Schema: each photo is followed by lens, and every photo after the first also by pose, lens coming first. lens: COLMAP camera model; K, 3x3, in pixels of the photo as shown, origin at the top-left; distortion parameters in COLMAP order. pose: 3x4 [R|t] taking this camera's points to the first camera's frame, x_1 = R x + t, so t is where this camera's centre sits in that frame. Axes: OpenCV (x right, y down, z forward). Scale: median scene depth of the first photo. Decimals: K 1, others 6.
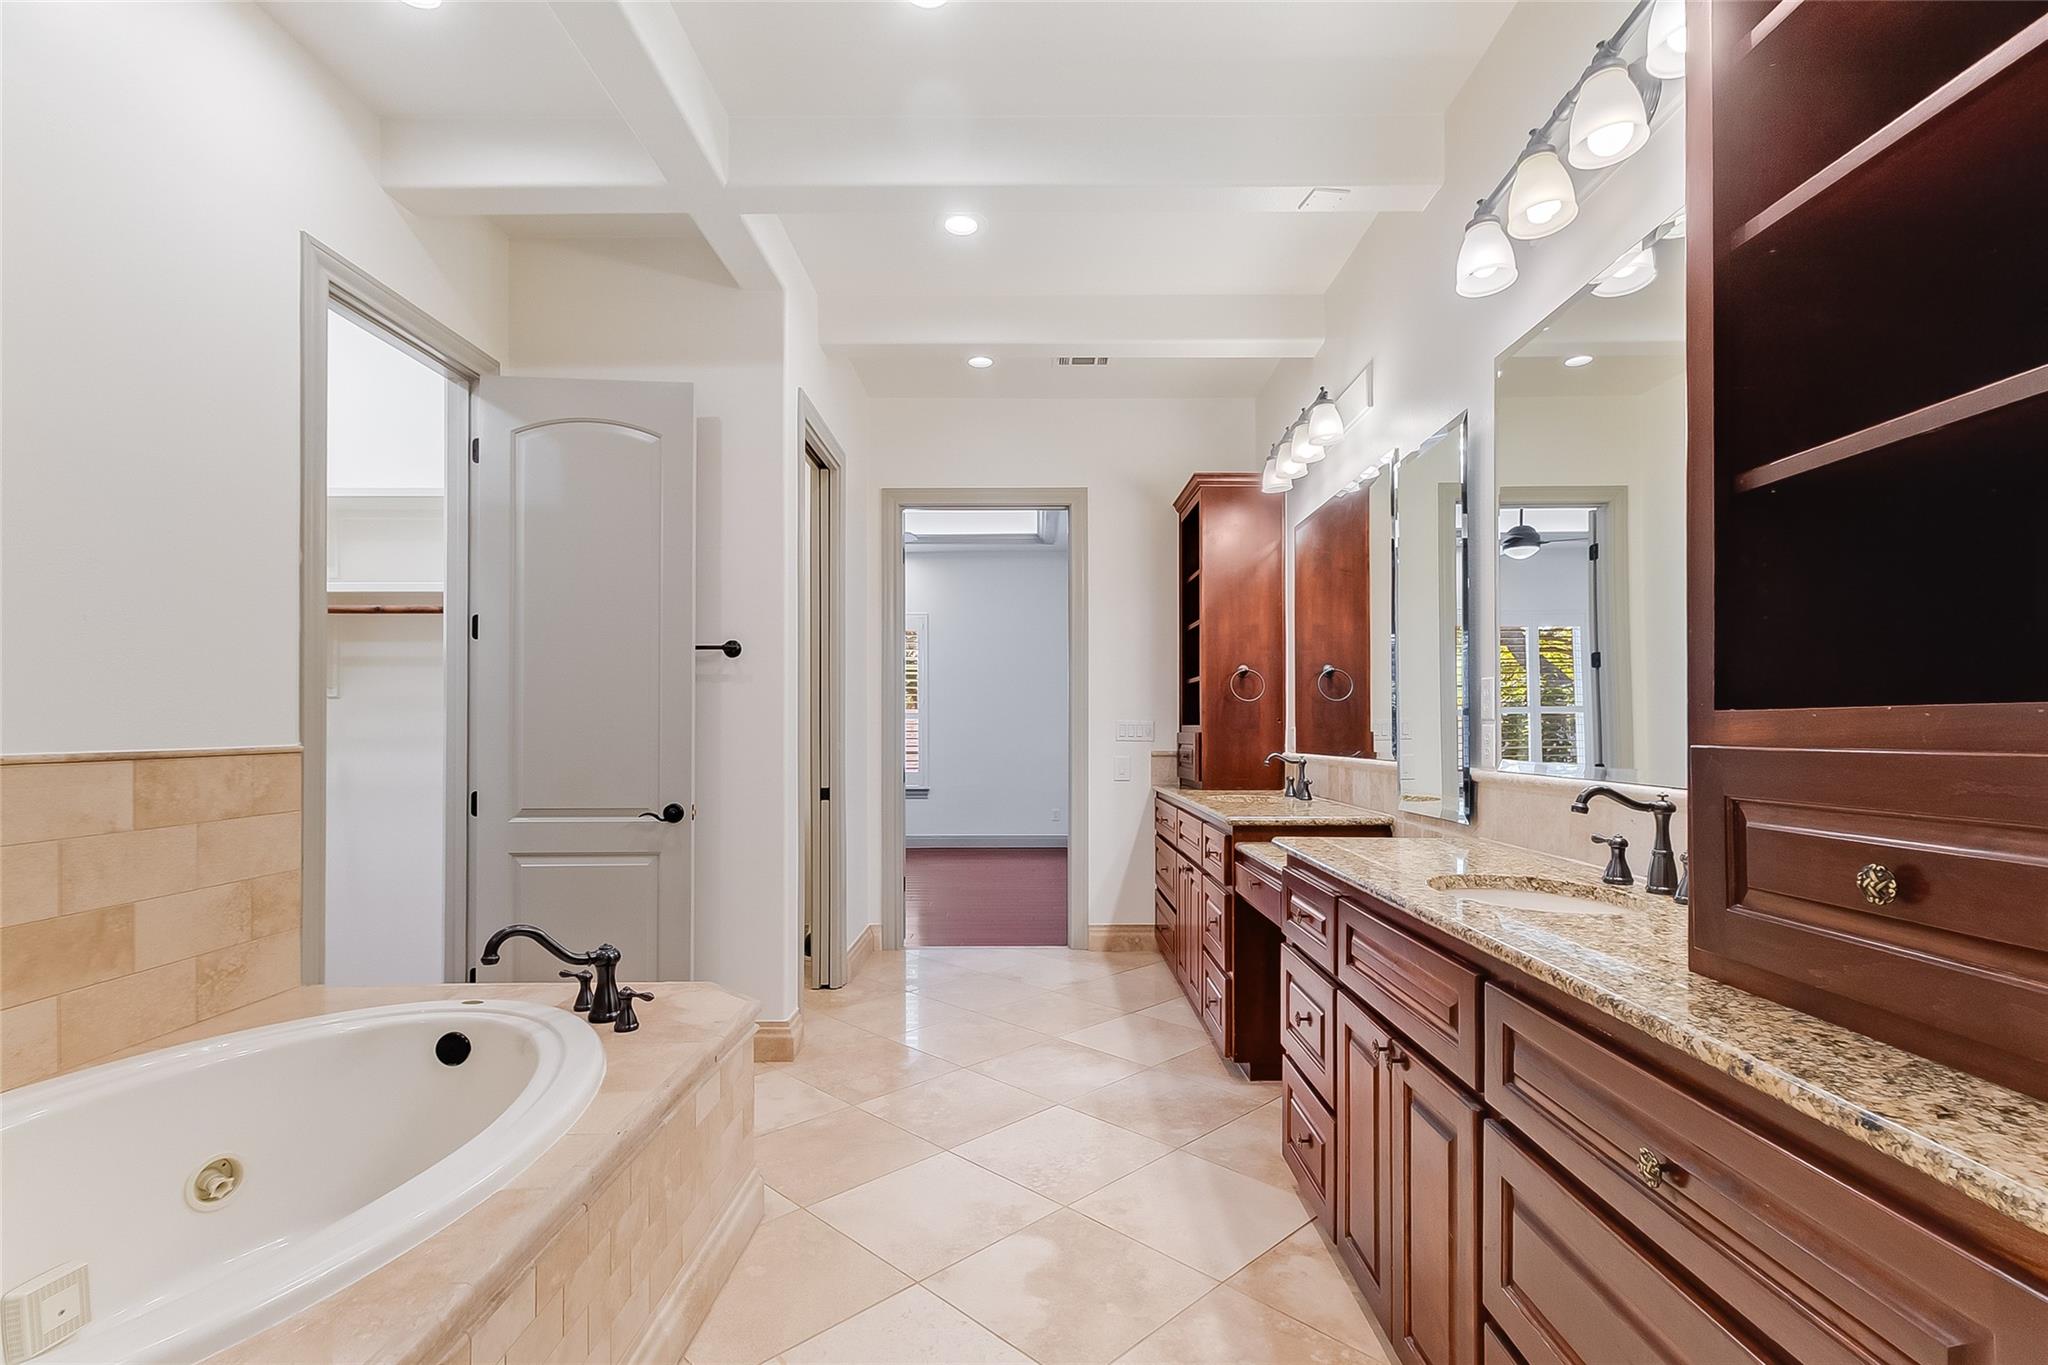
lens RADIAL K [[966.6, 0, 1029.4], [0, 966.6, 722.7], [0, 0, 1]] dist [0.002006, 0.000577]
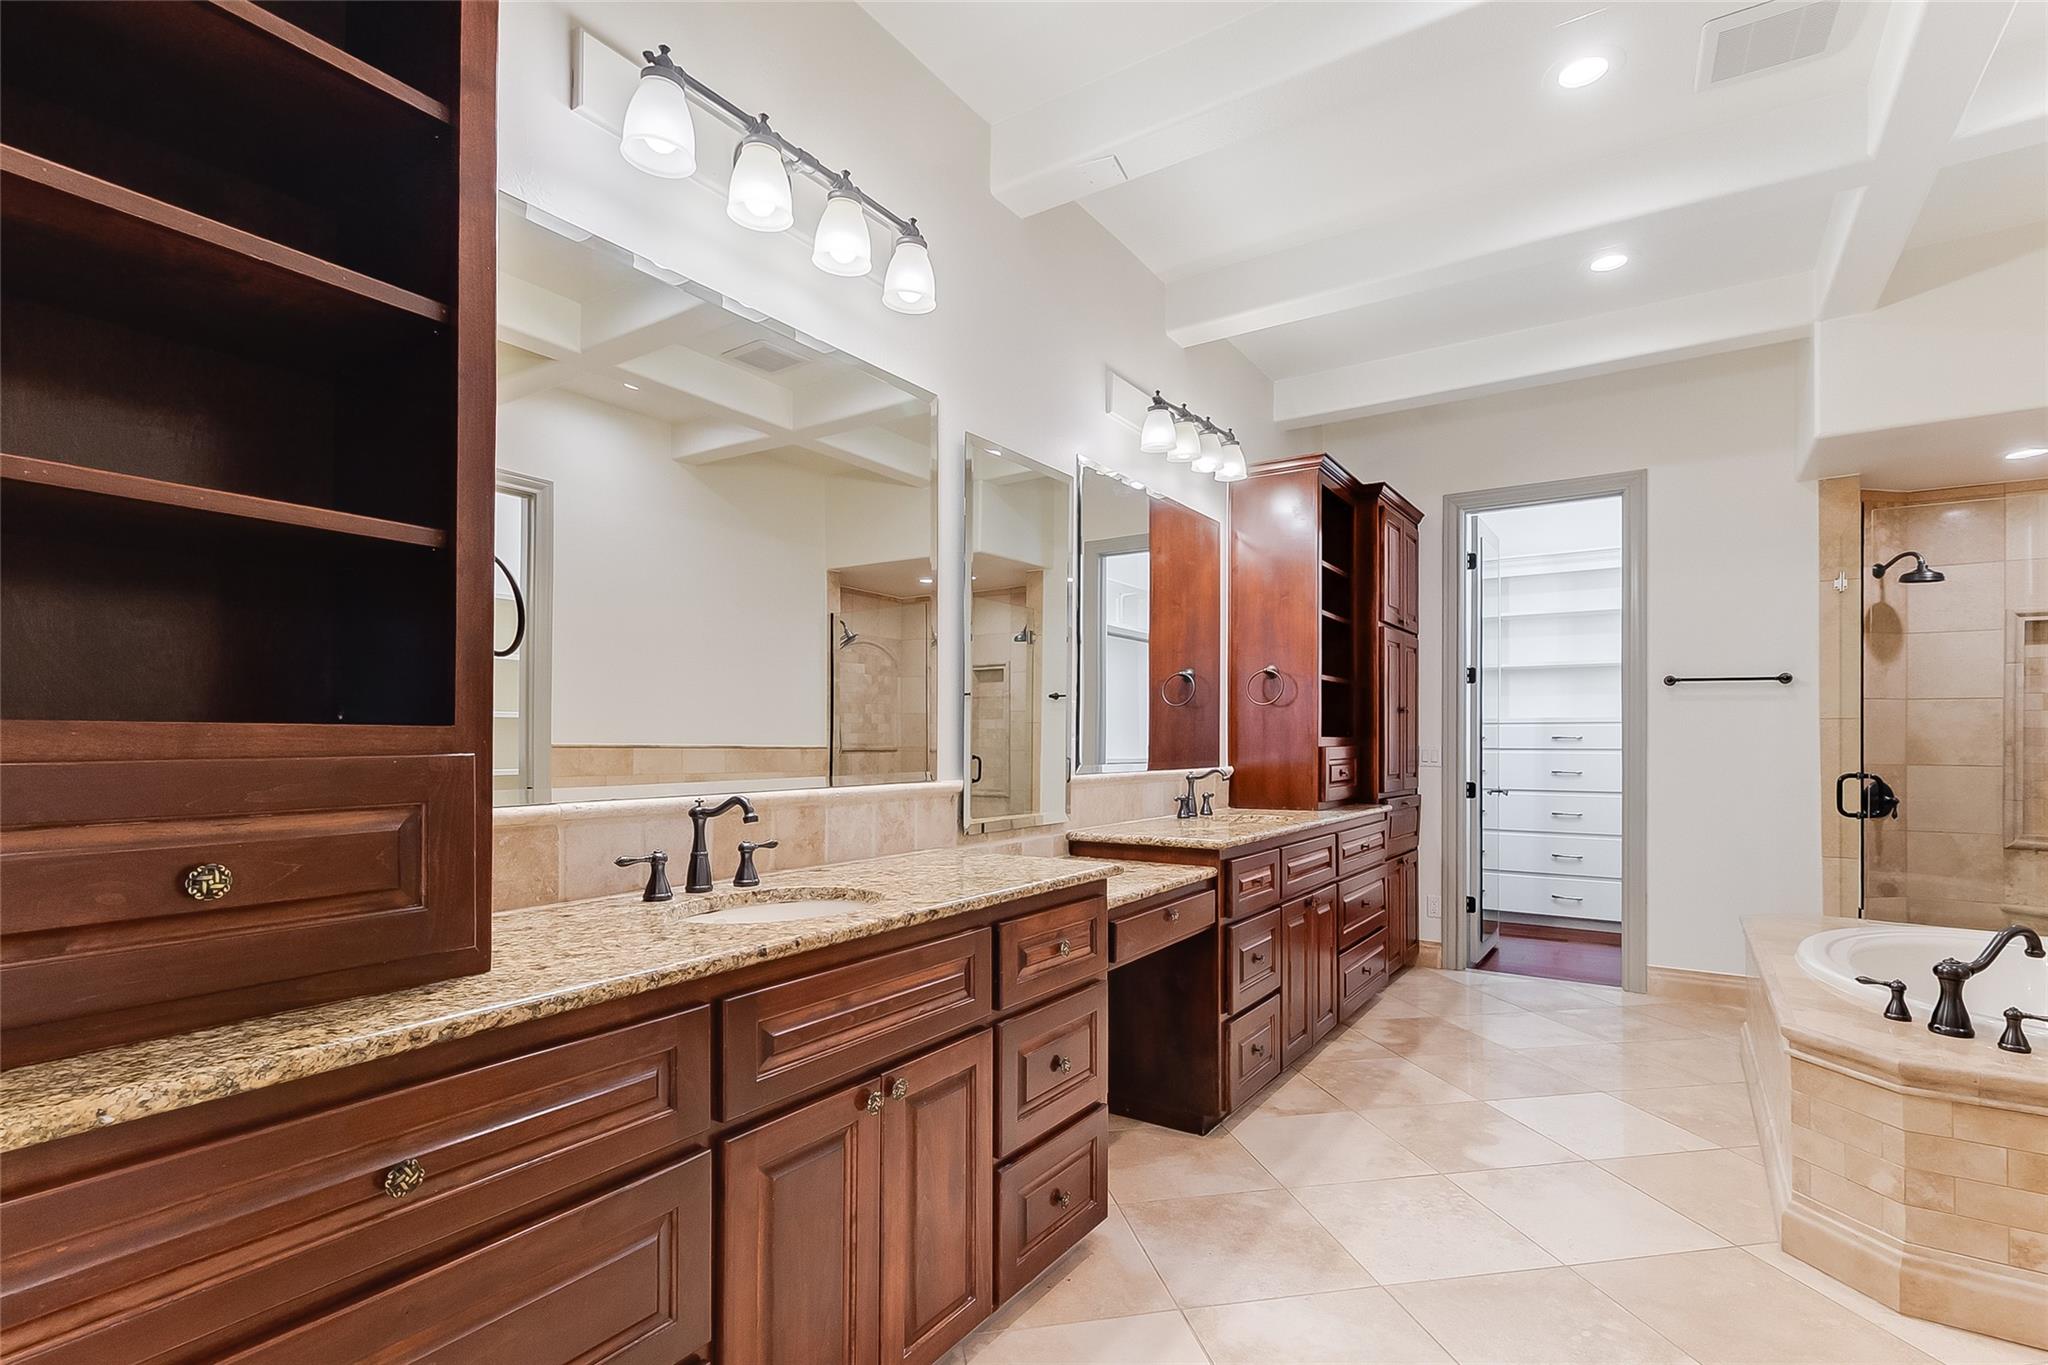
lens RADIAL K [[966.6, 0, 1029.4], [0, 966.6, 722.7], [0, 0, 1]] dist [0.002006, 0.000577]
pose [[-0.834655, 0.010232, 0.550677, -0.198148], [-0.004117, 0.999684, -0.024815, 0.014228], [-0.550757, -0.022979, -0.834349, 2.367240]]
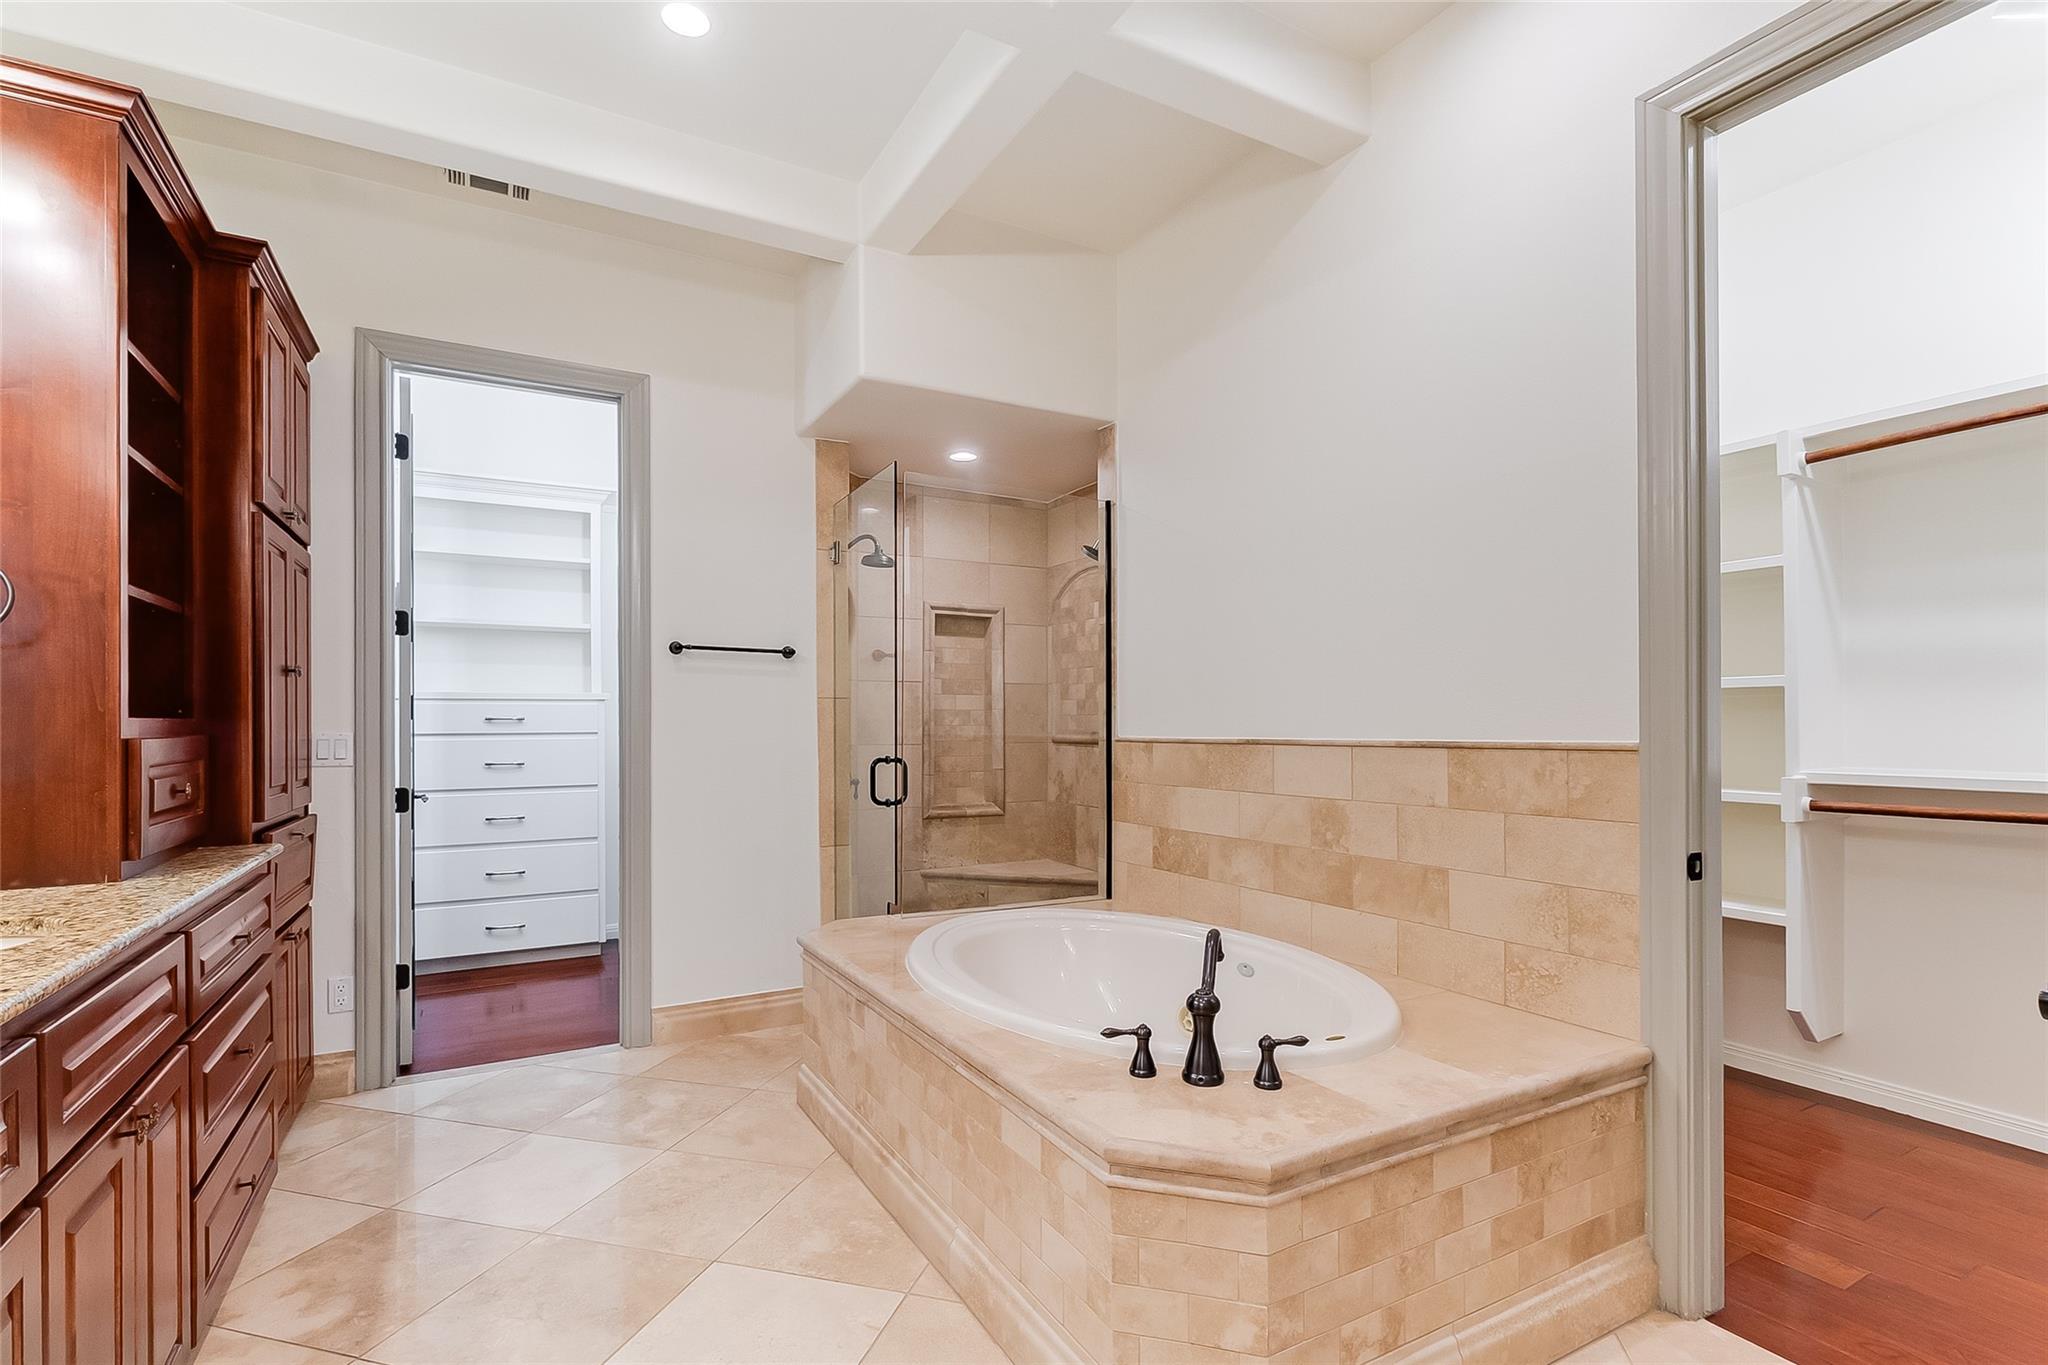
lens RADIAL K [[966.6, 0, 1029.4], [0, 966.6, 722.7], [0, 0, 1]] dist [0.002006, 0.000577]
pose [[-0.868304, 0.005564, -0.496000, 0.093159], [0.007898, 0.999965, -0.002609, 0.005810], [0.495969, -0.006182, -0.868318, 1.635636]]
